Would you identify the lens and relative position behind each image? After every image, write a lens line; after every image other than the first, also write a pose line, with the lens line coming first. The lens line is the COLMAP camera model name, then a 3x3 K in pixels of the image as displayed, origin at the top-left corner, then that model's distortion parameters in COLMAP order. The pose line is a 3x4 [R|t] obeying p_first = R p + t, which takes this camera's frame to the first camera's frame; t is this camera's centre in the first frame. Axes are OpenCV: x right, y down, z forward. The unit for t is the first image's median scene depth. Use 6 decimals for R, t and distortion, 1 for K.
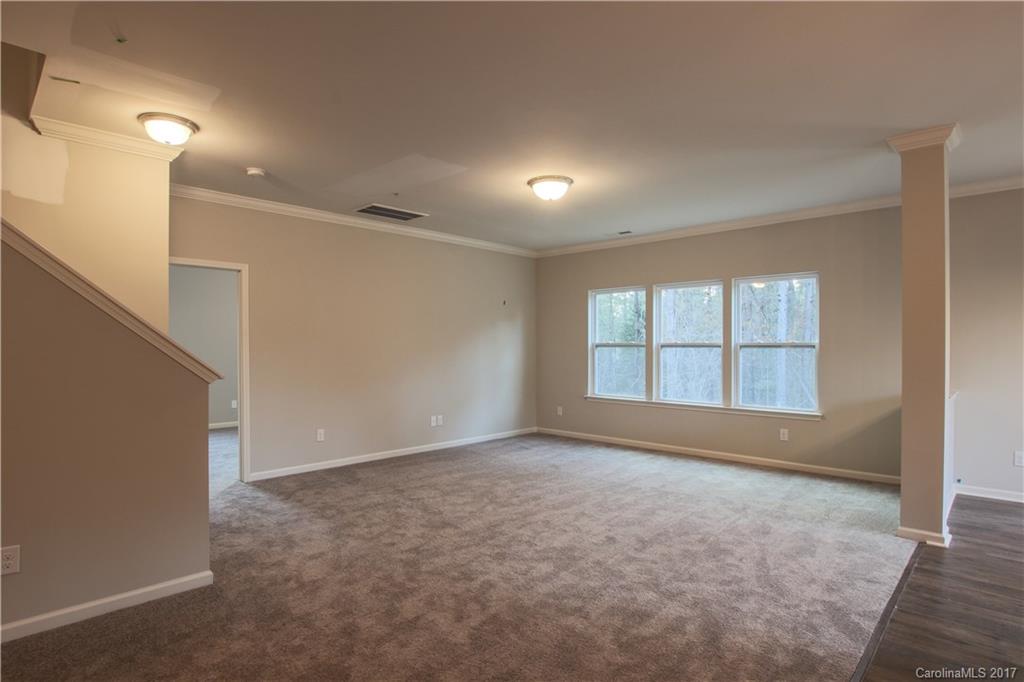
lens RADIAL K [[535.9, 0, 501.3], [0, 535.9, 346.7], [0, 0, 1]] dist [-0.029791, 0.001300]
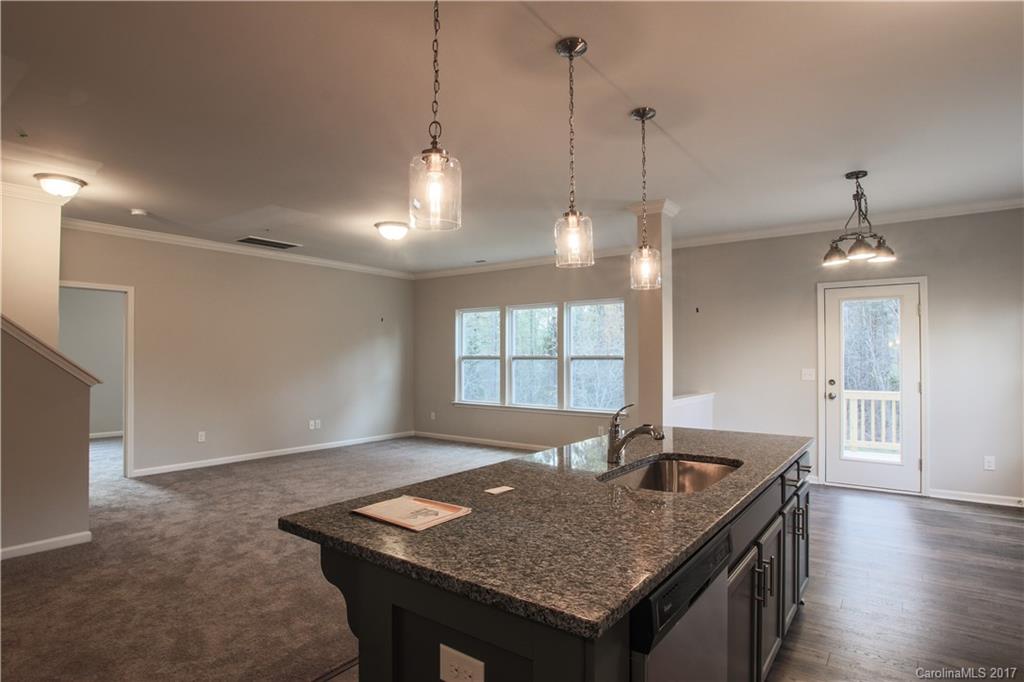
lens RADIAL K [[548.2, 0, 501.6], [0, 548.2, 347.1], [0, 0, 1]] dist [-0.030993, 0.001131]
pose [[0.991825, 0.002606, 0.127580, 0.174756], [0.000237, 0.999752, -0.022262, 0.001420], [-0.127606, 0.022110, 0.991578, -0.273651]]
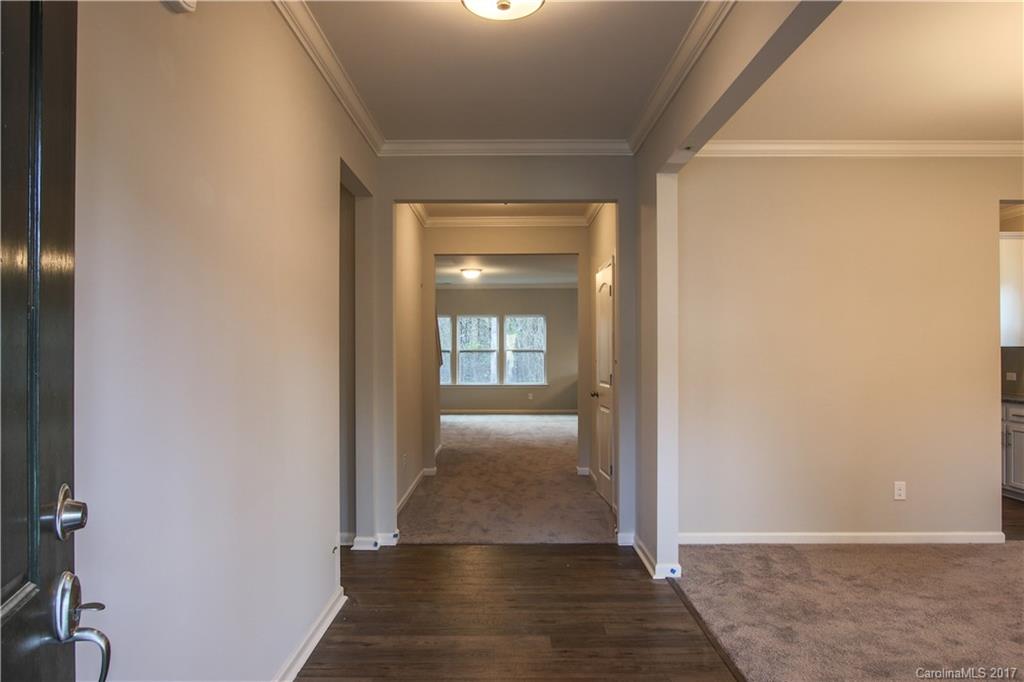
lens RADIAL K [[666.6, 0, 512.0], [0, 666.6, 341.0], [0, 0, 1]] dist [-0.075957, 0.101731]
pose [[0.708624, 0.010100, 0.705514, -1.525674], [0.005298, 0.999793, -0.019635, 0.010938], [-0.705566, 0.017652, 0.708424, -0.849736]]
